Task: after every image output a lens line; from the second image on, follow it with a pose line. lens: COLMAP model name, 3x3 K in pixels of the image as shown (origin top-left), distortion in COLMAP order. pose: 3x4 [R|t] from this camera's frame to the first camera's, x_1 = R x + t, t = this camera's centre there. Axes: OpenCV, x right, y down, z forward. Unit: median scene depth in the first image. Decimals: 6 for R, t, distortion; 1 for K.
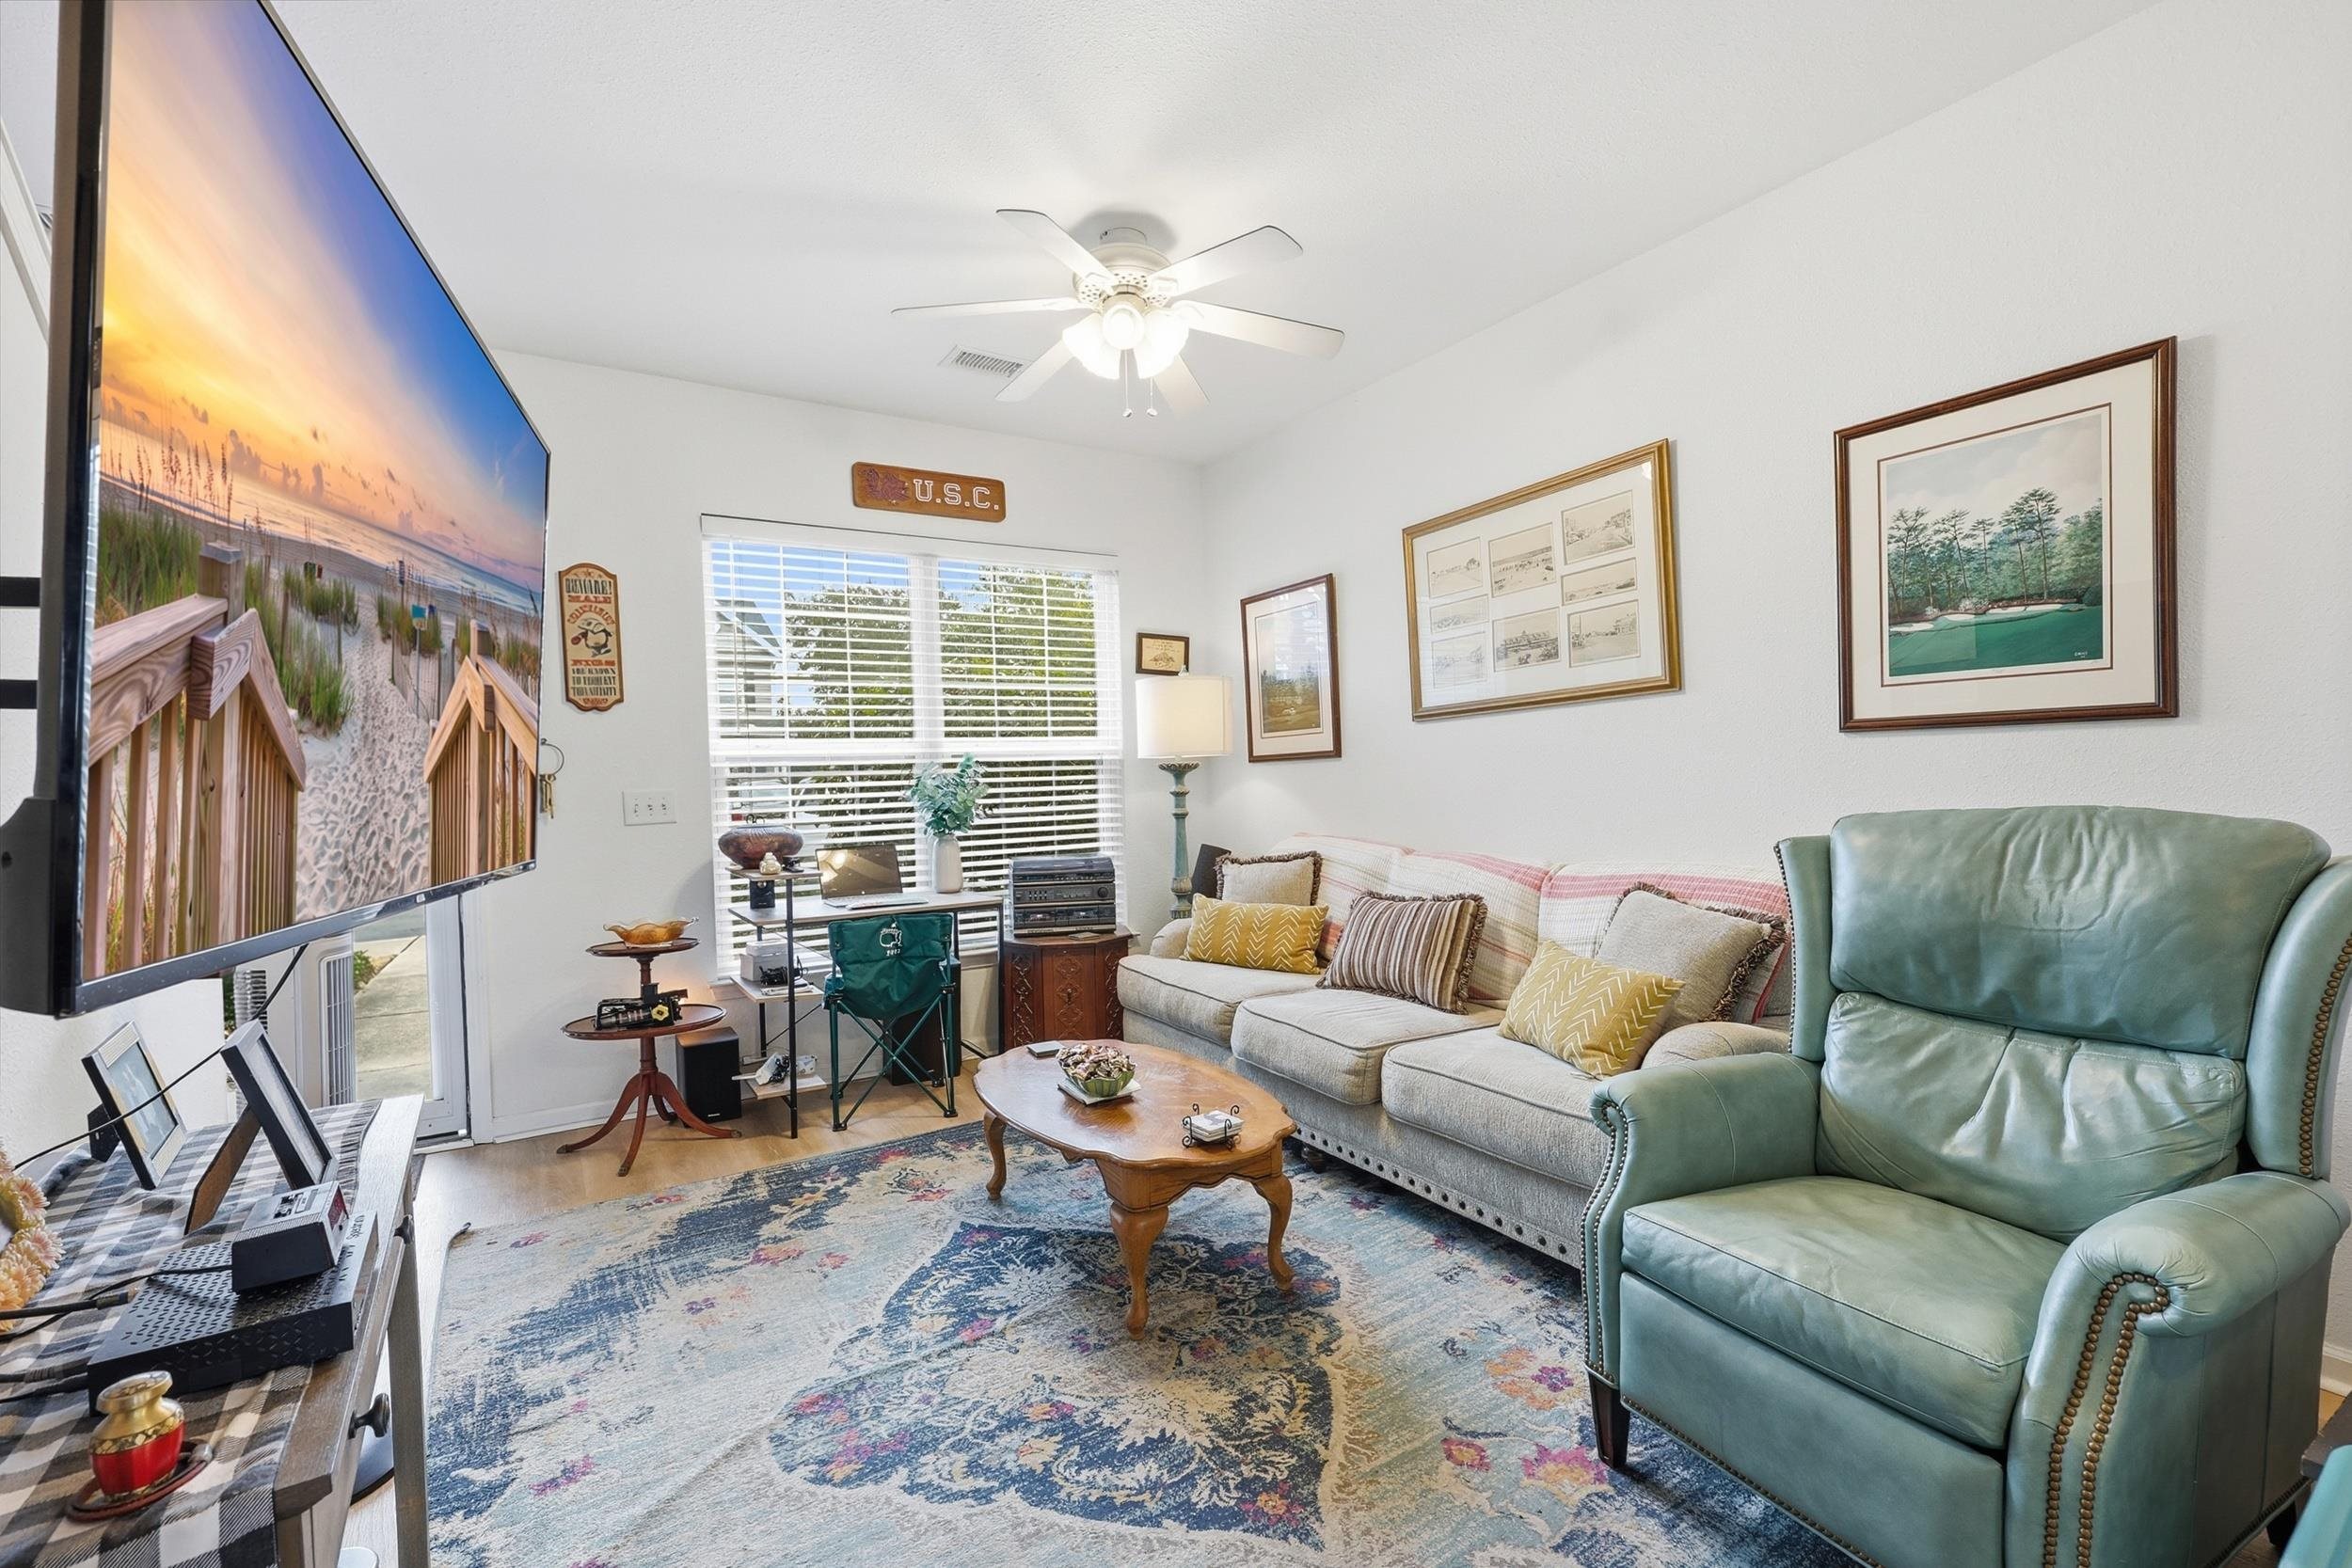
lens RADIAL K [[995.8, 0, 1172.4], [0, 995.8, 805.1], [0, 0, 1]] dist [0.010957, -0.000031]
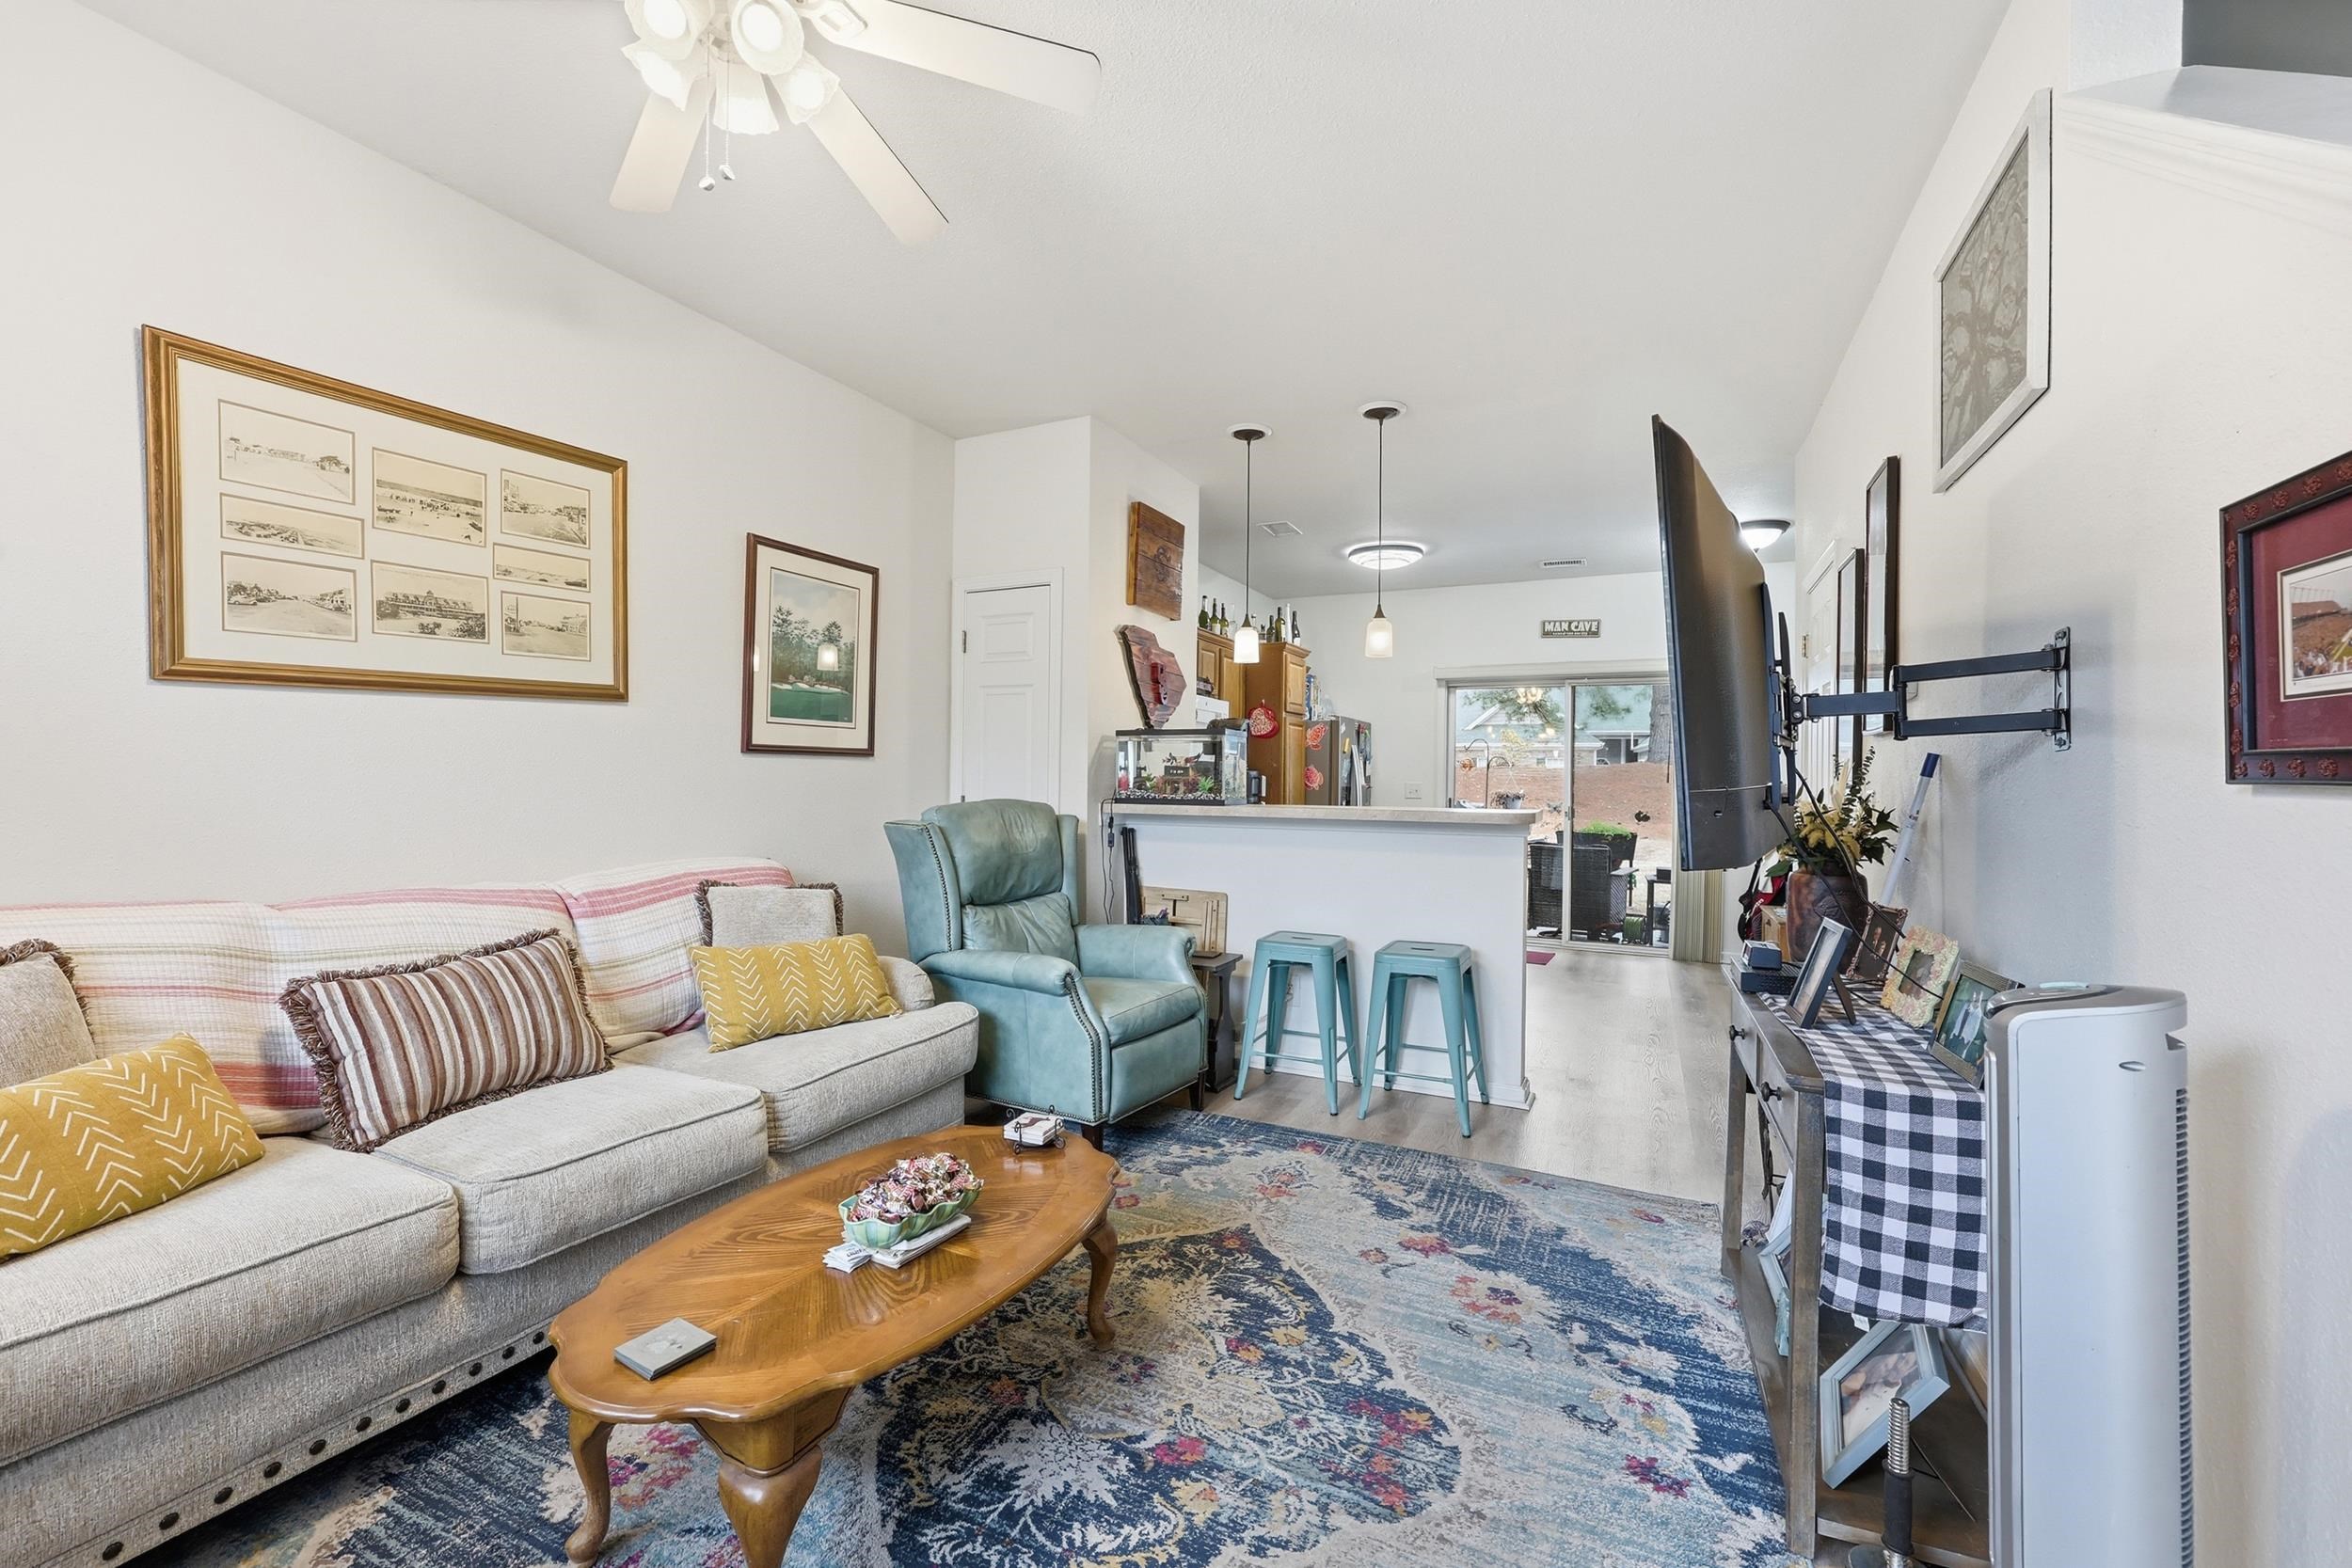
lens RADIAL K [[949.8, 0, 1171.9], [0, 949.8, 775.5], [0, 0, 1]] dist [-0.000580, -0.000089]
pose [[-0.512333, 0.025246, 0.858416, -0.836409], [0.033363, 0.999398, -0.009480, -0.012348], [-0.858139, 0.023782, -0.512867, 1.338922]]
